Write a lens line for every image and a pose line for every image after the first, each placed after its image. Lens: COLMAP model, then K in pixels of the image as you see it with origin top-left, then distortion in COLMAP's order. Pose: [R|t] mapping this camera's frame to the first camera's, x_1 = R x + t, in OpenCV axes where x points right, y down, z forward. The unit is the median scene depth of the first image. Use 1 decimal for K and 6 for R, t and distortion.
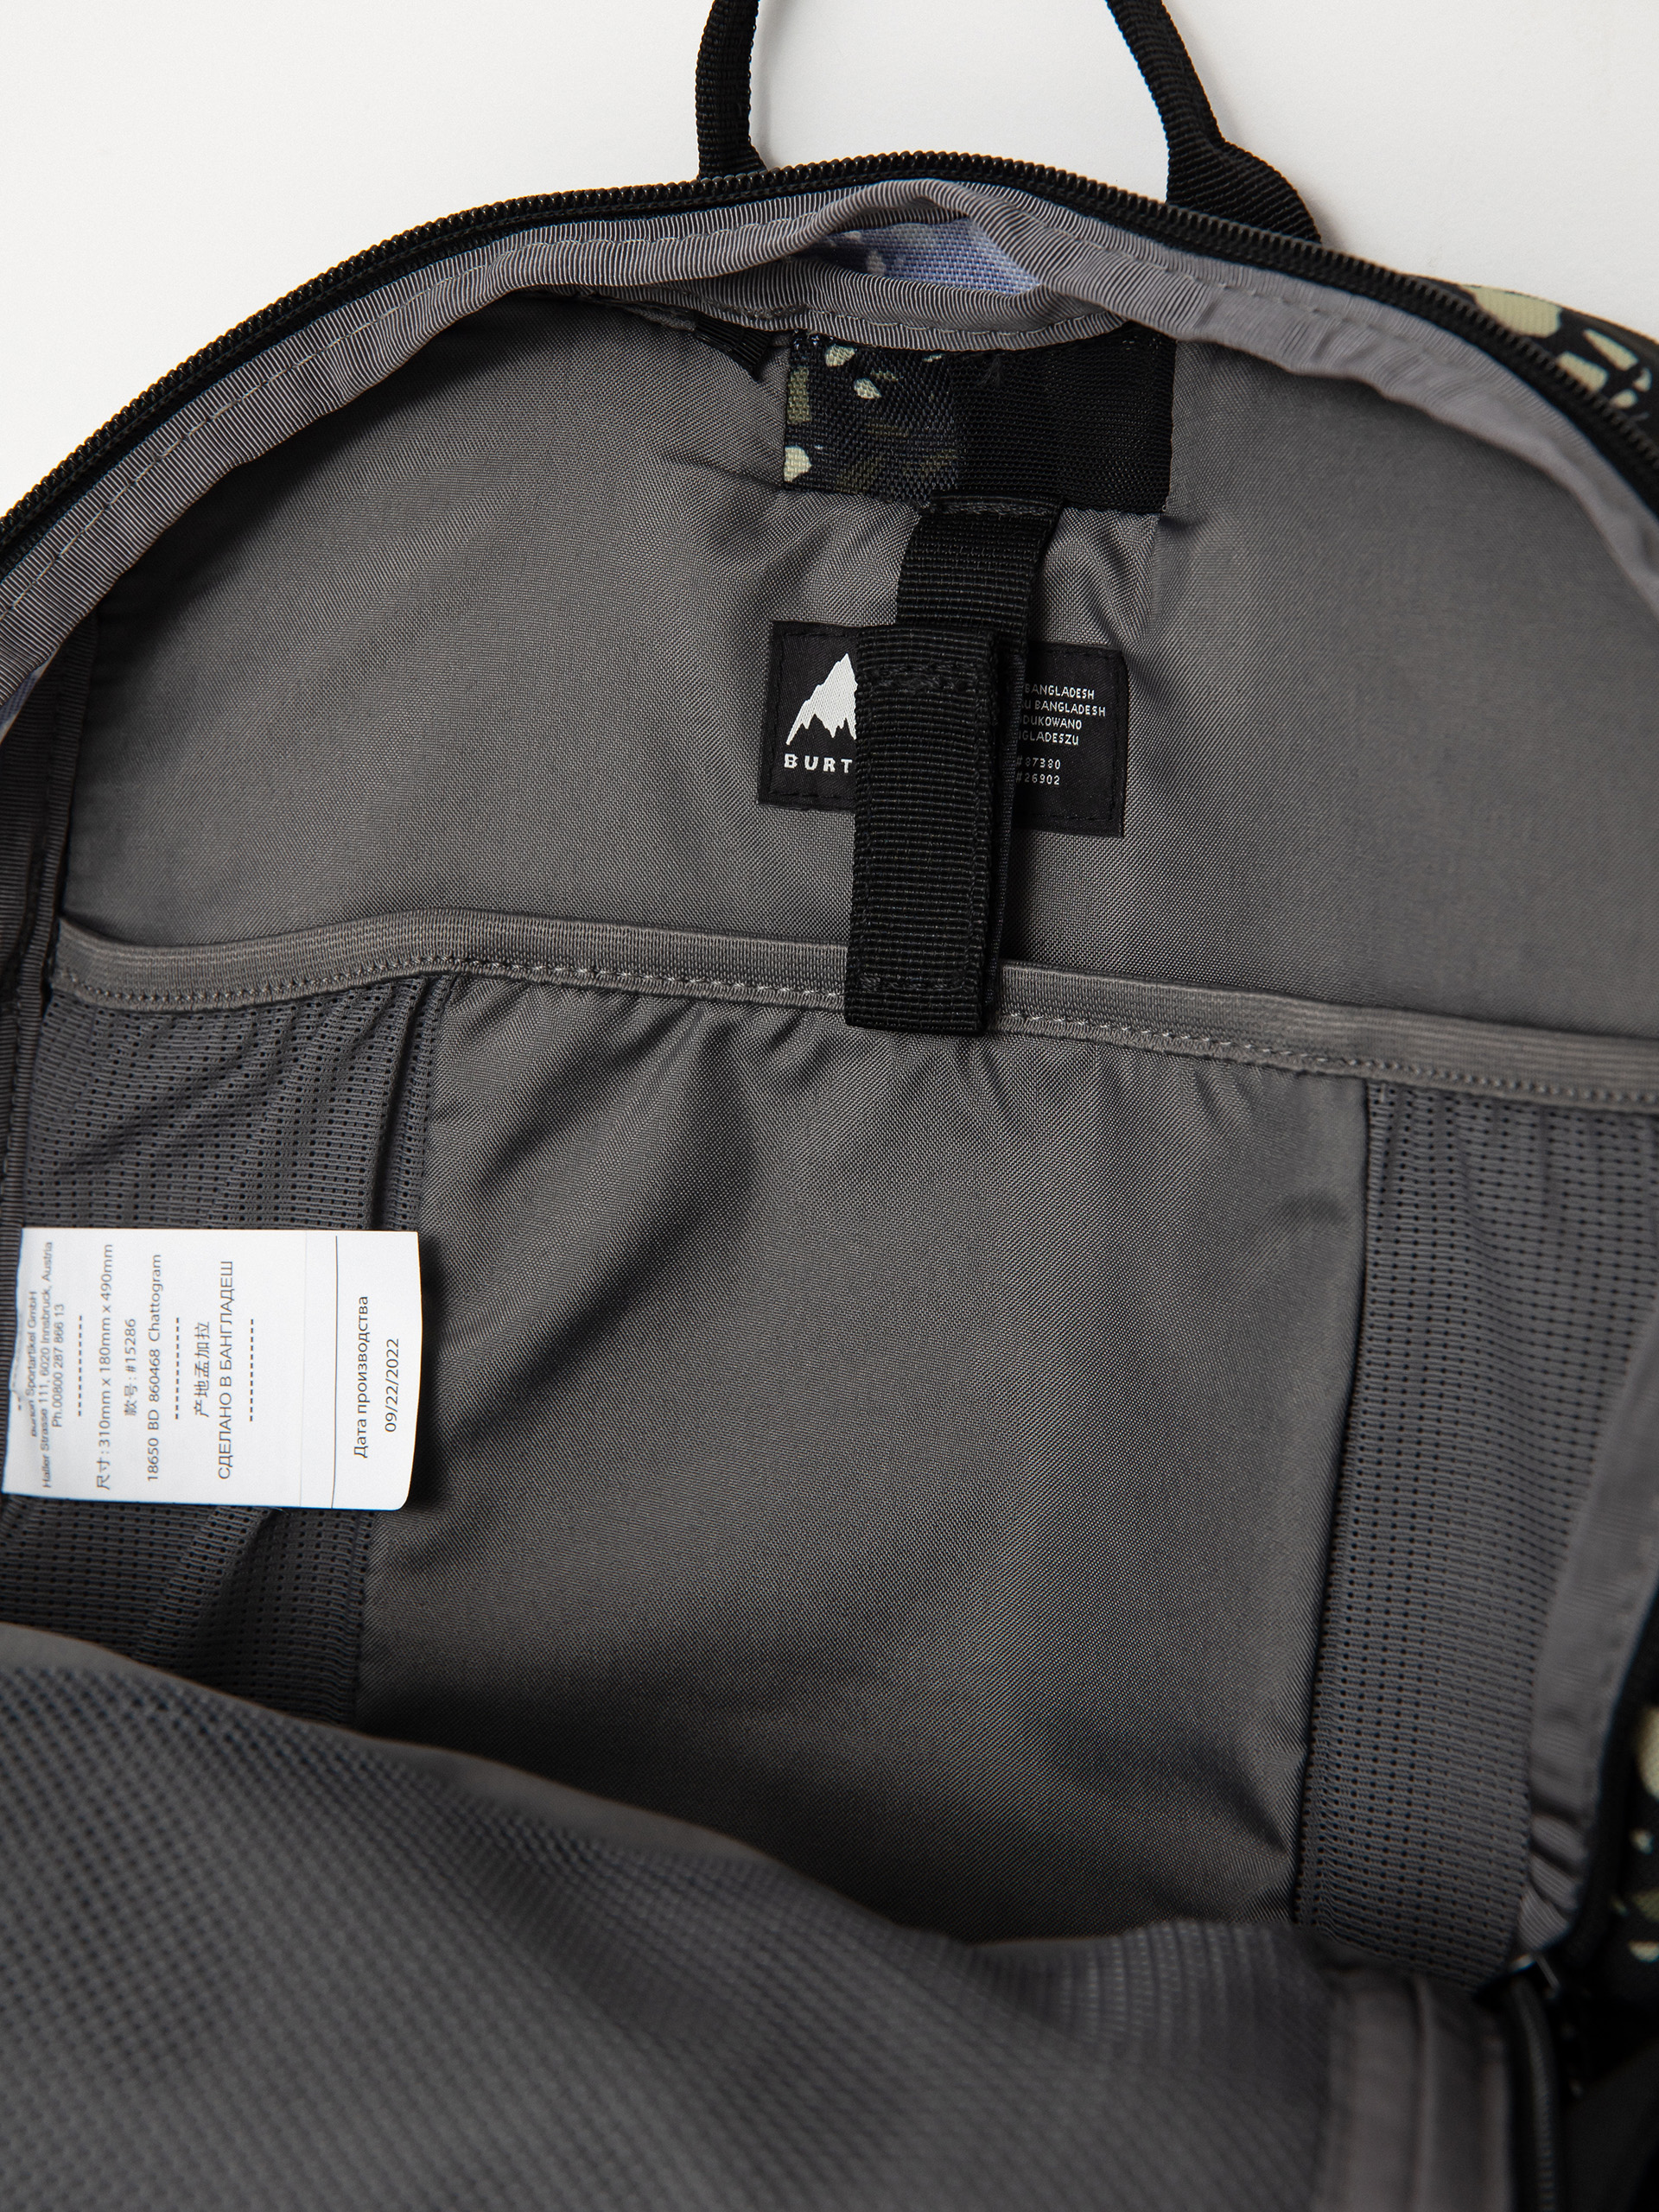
lens RADIAL K [[3667.9, 0, 829.5], [0, 3667.9, 1106.0], [0, 0, 1]] dist [0.030072, 0.029632]
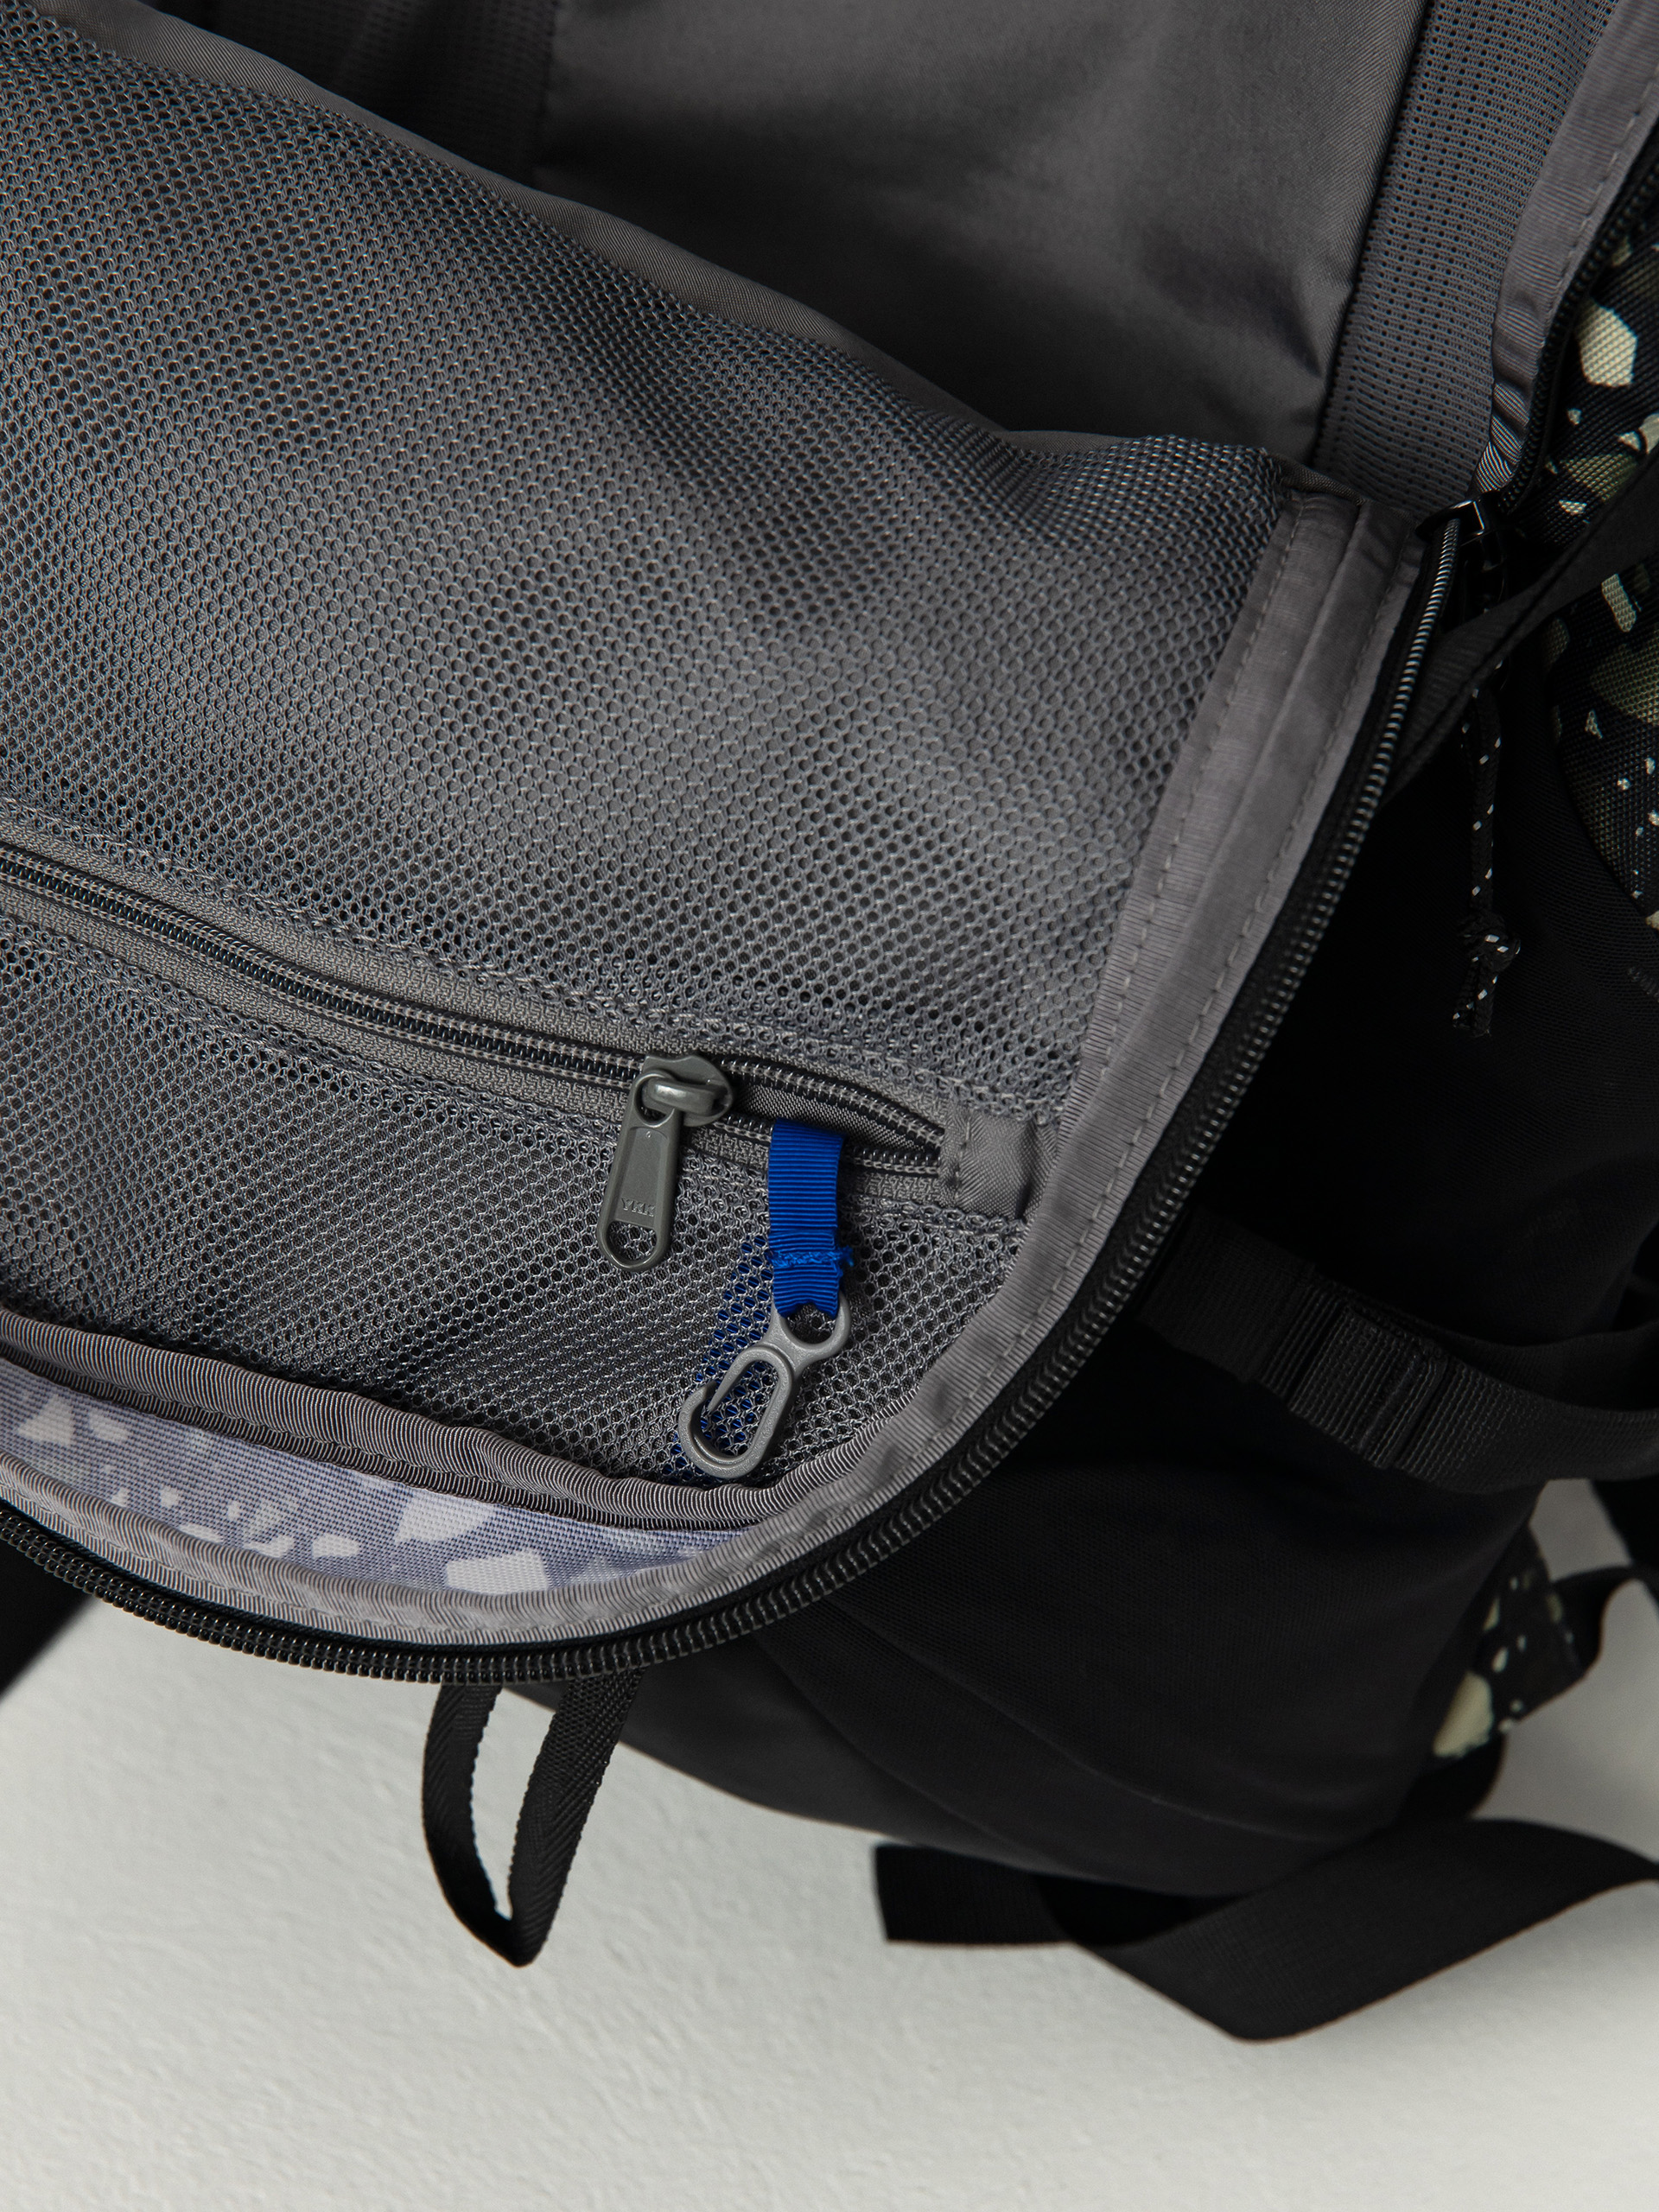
lens RADIAL K [[3667.9, 0, 829.5], [0, 3667.9, 1106.0], [0, 0, 1]] dist [0.030072, 0.029632]
pose [[0.989985, 0.130487, -0.053878, 0.071309], [-0.095815, 0.901336, 0.422389, -0.061882], [0.103679, -0.412997, 0.904812, -0.138268]]
